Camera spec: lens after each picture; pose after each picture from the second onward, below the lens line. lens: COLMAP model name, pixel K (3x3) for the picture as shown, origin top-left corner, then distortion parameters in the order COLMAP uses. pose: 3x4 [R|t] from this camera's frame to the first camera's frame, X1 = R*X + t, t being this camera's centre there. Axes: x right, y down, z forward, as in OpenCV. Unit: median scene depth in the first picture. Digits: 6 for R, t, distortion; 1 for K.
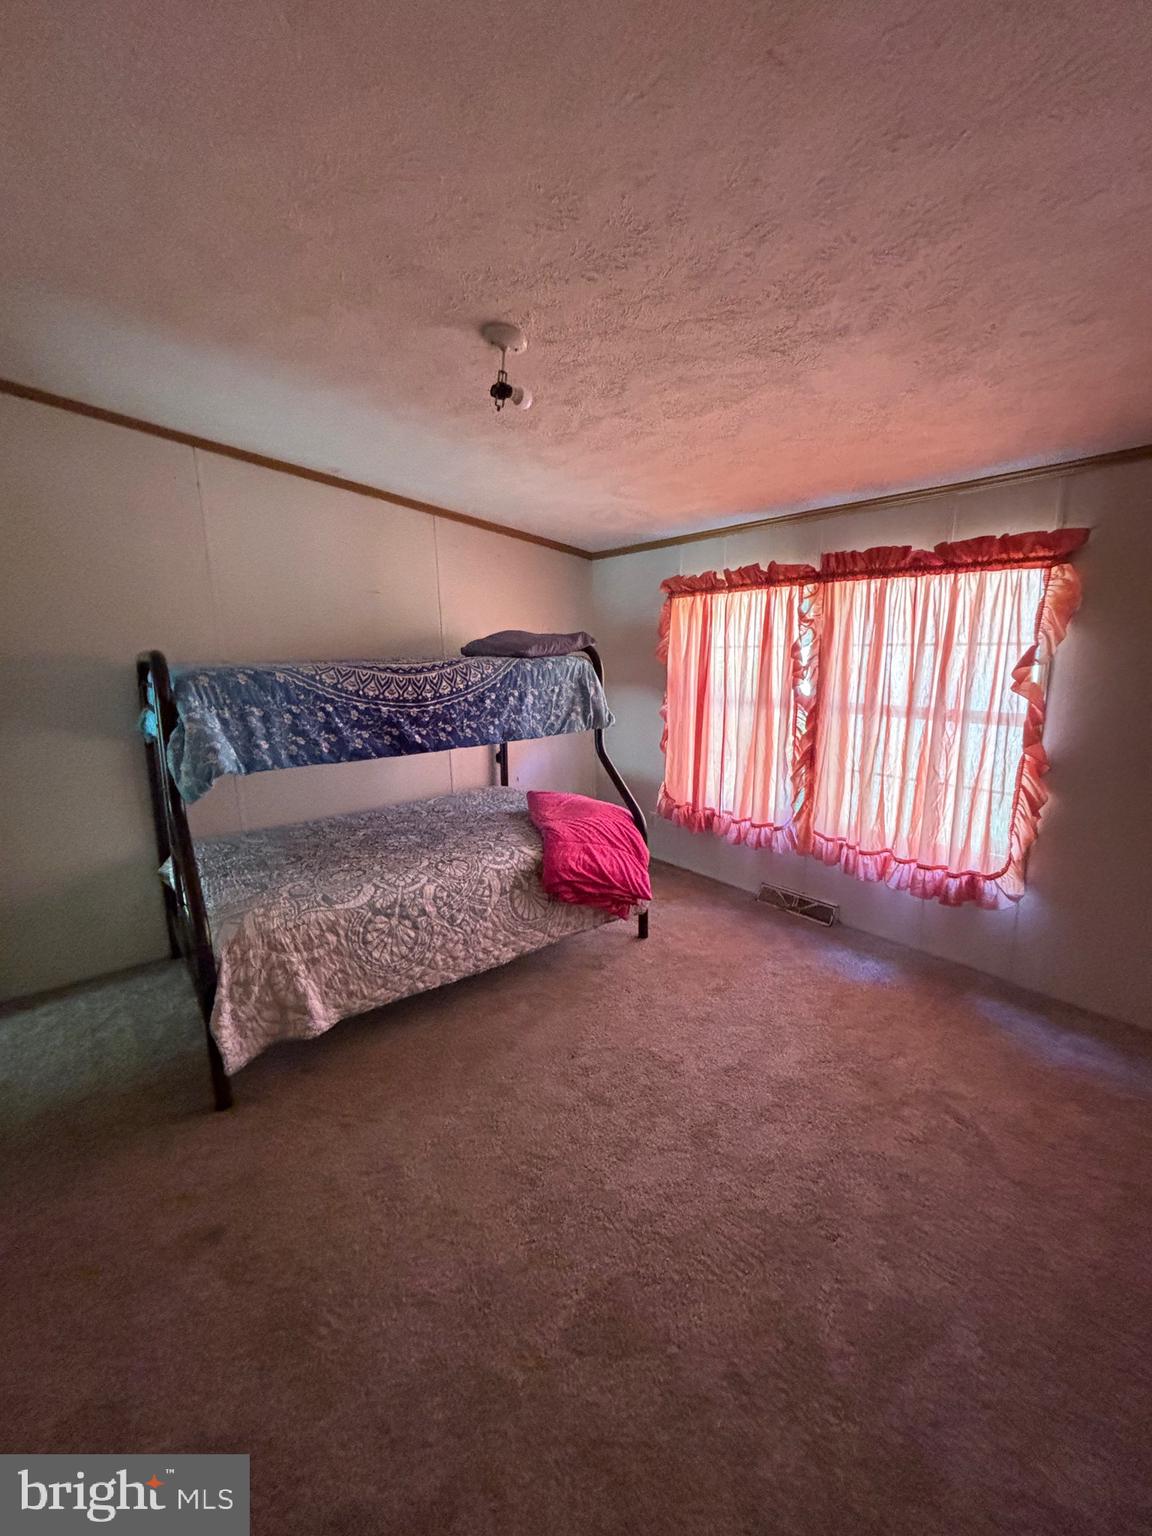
lens RADIAL K [[617.2, 0, 574.3], [0, 617.2, 770.0], [0, 0, 1]] dist [0.000262, 0.000077]
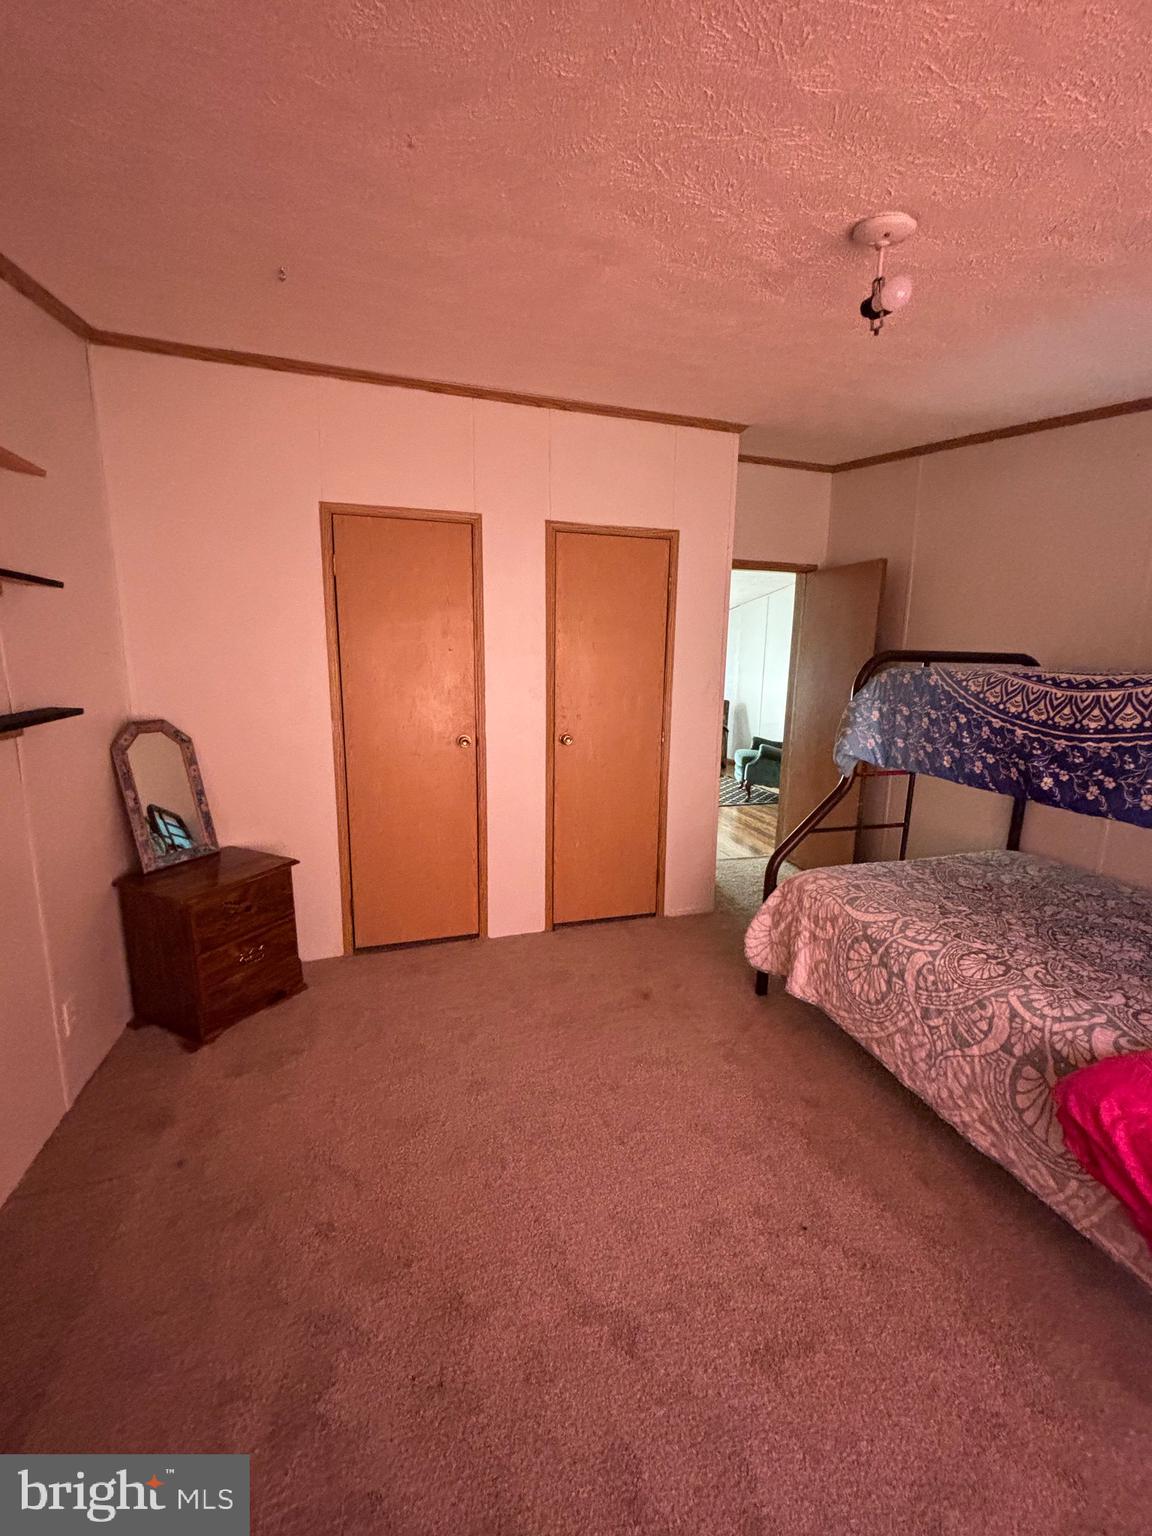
lens RADIAL K [[617.2, 0, 574.4], [0, 617.2, 765.4], [0, 0, 1]] dist [0.000262, 0.000077]
pose [[-0.378115, 0.176863, -0.908707, 0.589067], [-0.180311, 0.948713, 0.259677, -0.160103], [0.908029, 0.262038, -0.326832, 0.779960]]
